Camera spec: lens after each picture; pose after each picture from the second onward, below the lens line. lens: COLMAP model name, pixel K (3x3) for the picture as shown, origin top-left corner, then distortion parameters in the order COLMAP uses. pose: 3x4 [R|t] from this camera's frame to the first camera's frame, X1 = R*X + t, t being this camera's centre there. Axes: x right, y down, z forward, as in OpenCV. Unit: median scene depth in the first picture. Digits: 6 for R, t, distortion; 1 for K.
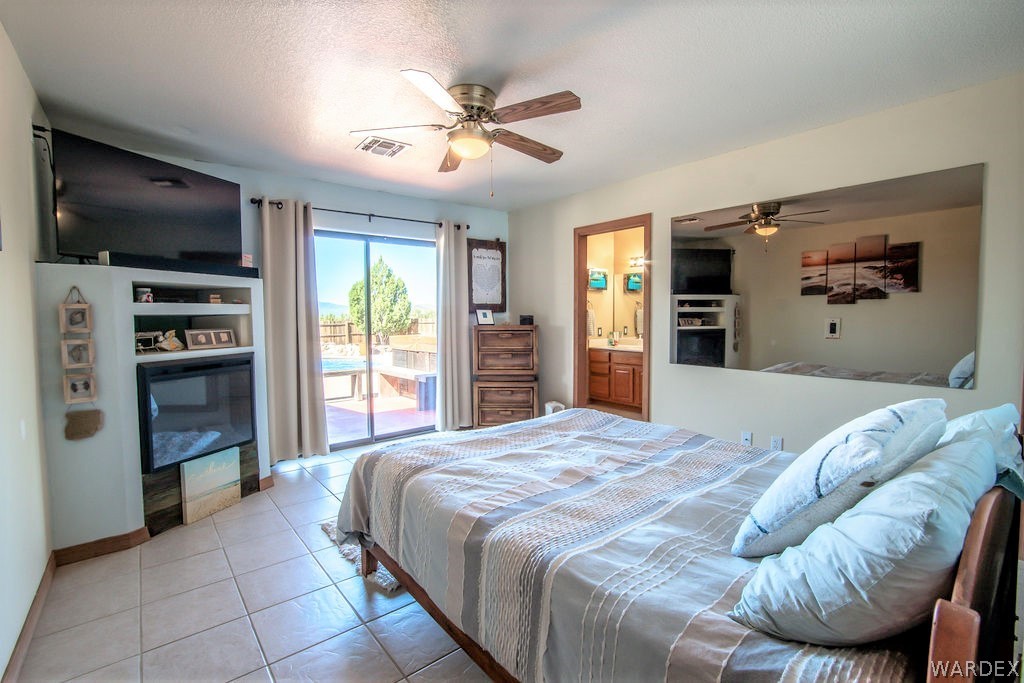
lens RADIAL K [[454.2, 0, 509.0], [0, 454.2, 339.2], [0, 0, 1]] dist [-0.043815, 0.009846]
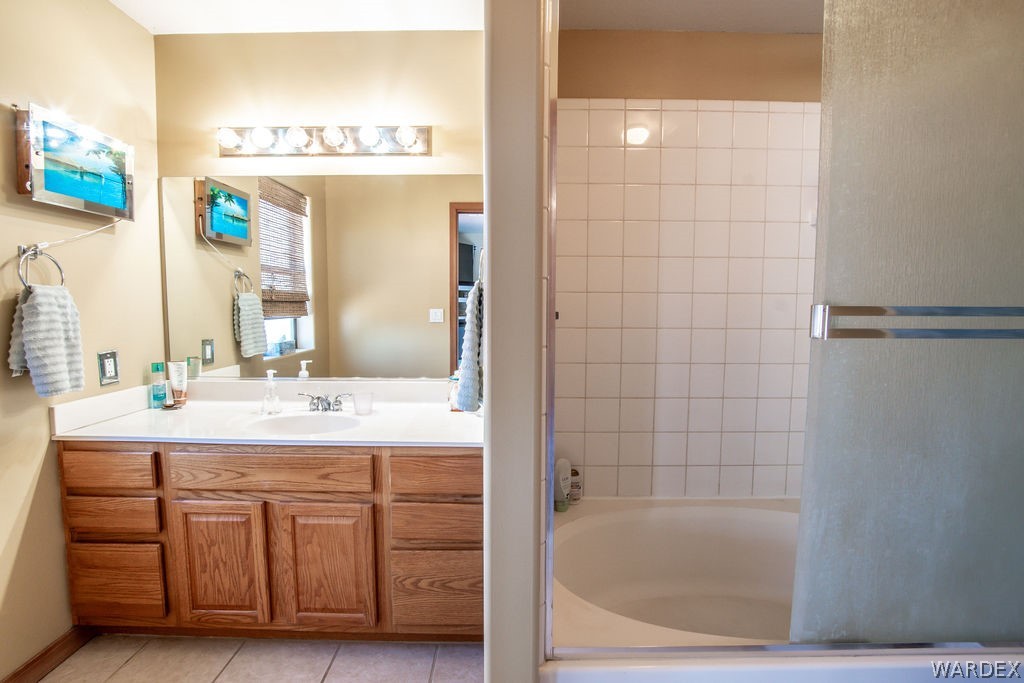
lens RADIAL K [[454.2, 0, 509.0], [0, 454.2, 339.2], [0, 0, 1]] dist [-0.043815, 0.009846]
pose [[0.631459, -0.051200, 0.773717, 0.159077], [0.035213, 0.998682, 0.037349, -0.038408], [-0.774609, 0.003661, 0.632429, 0.692267]]
